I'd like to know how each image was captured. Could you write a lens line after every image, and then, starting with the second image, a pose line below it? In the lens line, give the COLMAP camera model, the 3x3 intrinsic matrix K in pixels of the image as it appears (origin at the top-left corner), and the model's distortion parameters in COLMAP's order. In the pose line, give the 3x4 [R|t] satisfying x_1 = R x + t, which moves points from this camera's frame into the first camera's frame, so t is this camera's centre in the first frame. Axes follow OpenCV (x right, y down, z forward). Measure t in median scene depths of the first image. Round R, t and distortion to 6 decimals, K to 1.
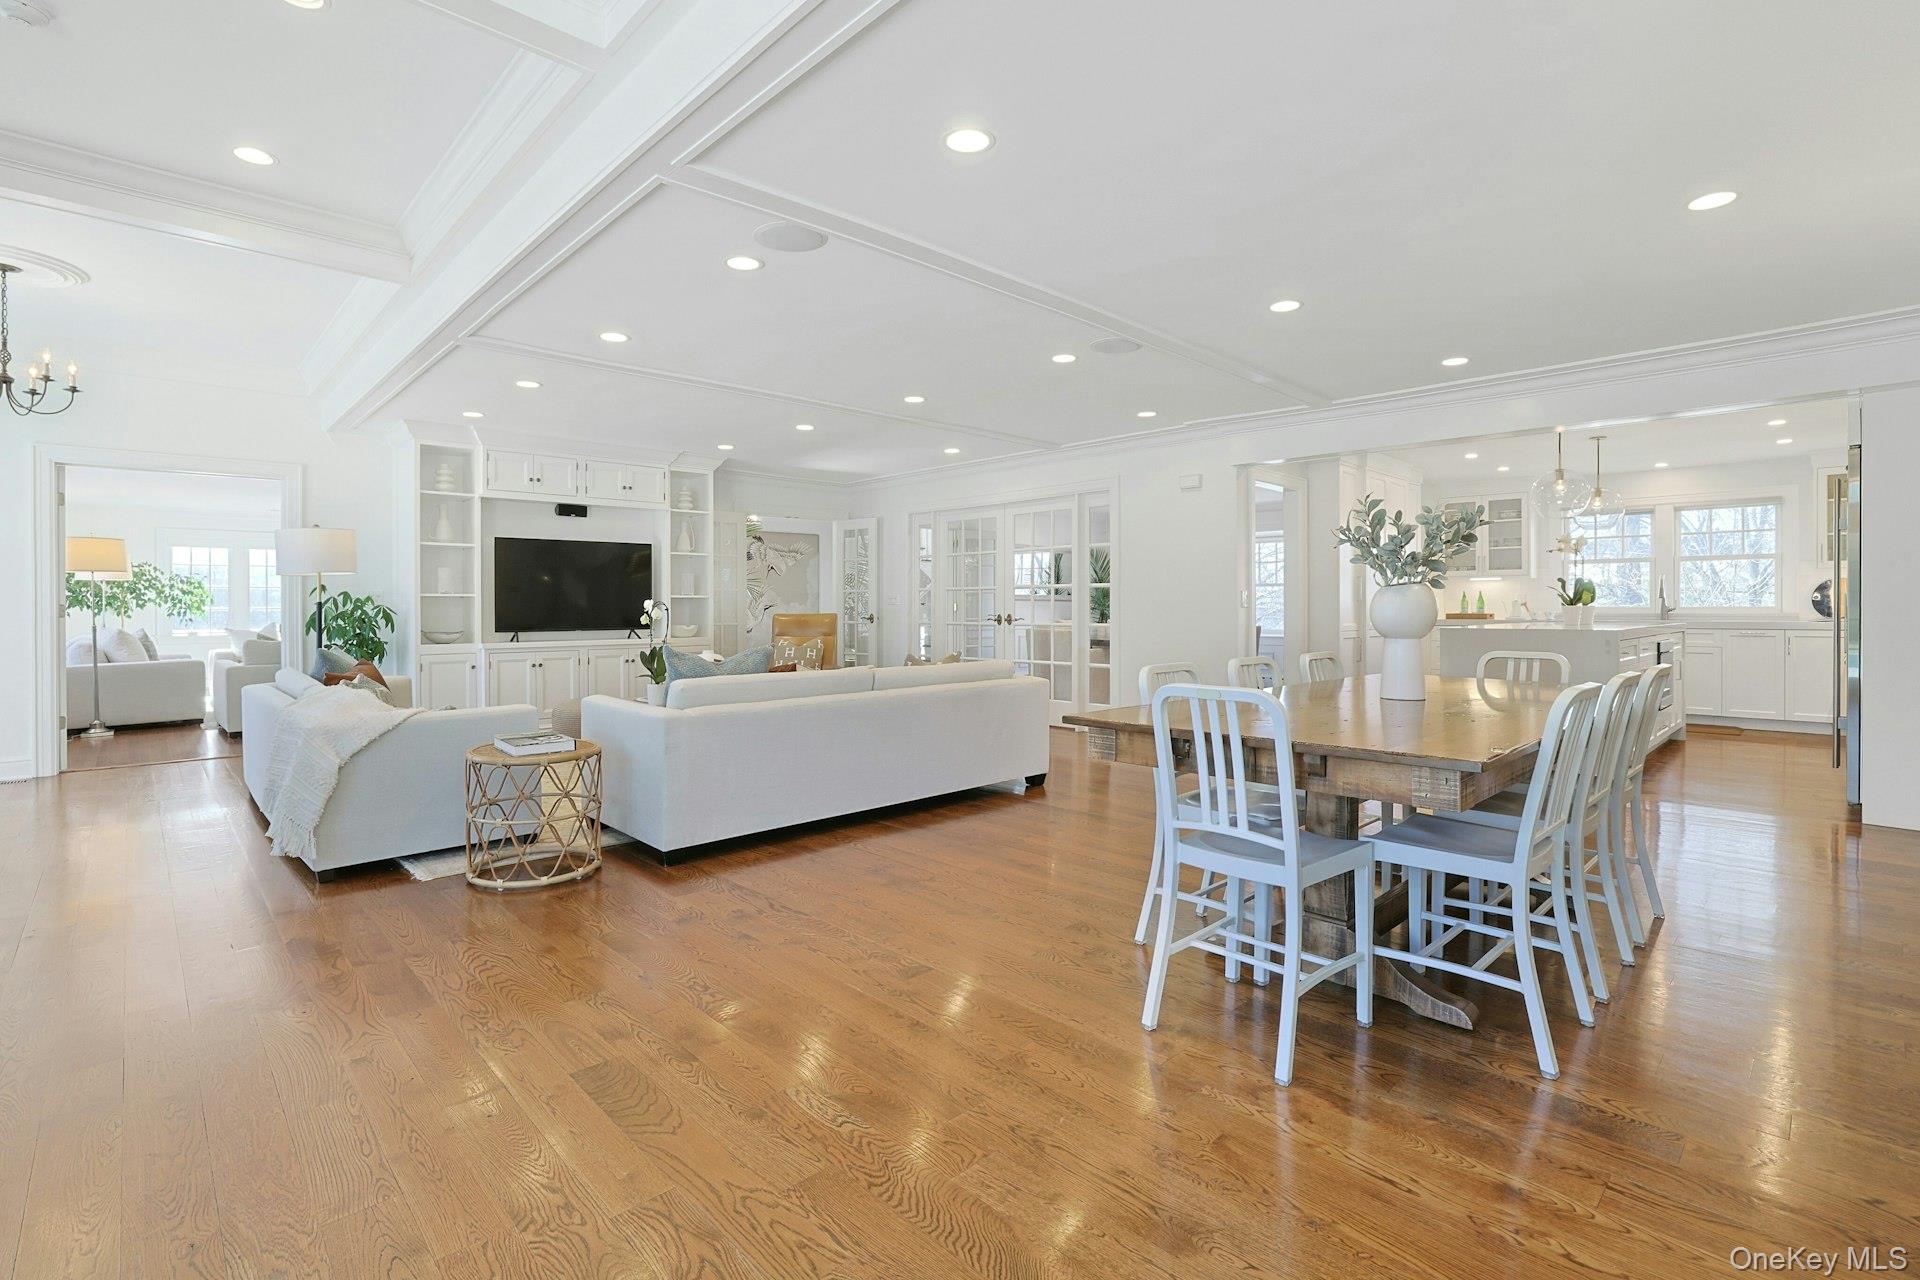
lens RADIAL K [[874.6, 0, 960.0], [0, 874.6, 640.0], [0, 0, 1]] dist [-0.000076, -0.000237]
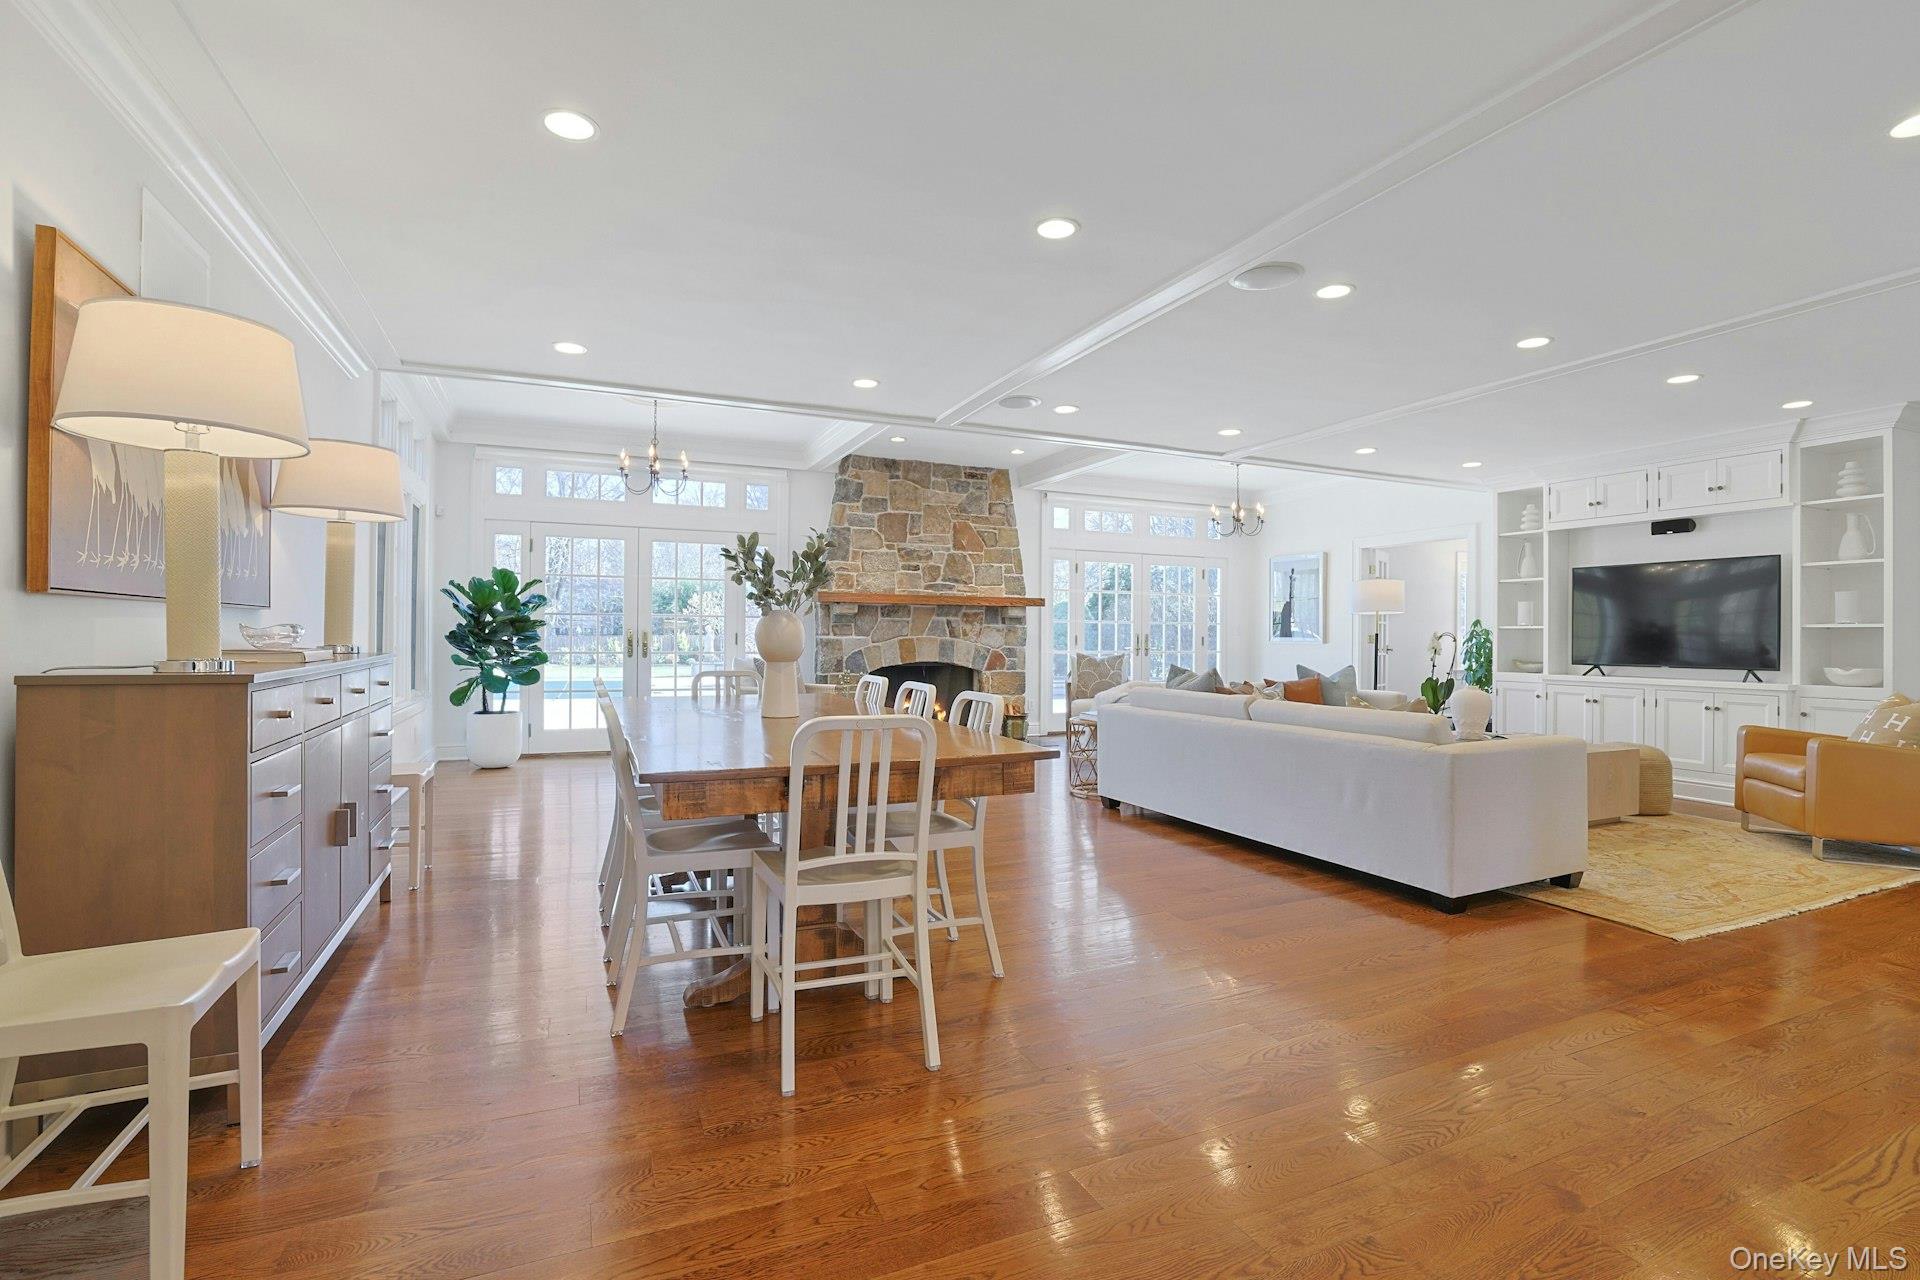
lens RADIAL K [[888.5, 0, 960.0], [0, 888.5, 640.0], [0, 0, 1]] dist [-0.001257, -0.000171]
pose [[-0.337759, 0.004220, -0.941223, 0.619880], [-0.044879, 0.998780, 0.020582, -0.024962], [0.940162, 0.049193, -0.337157, 0.661161]]
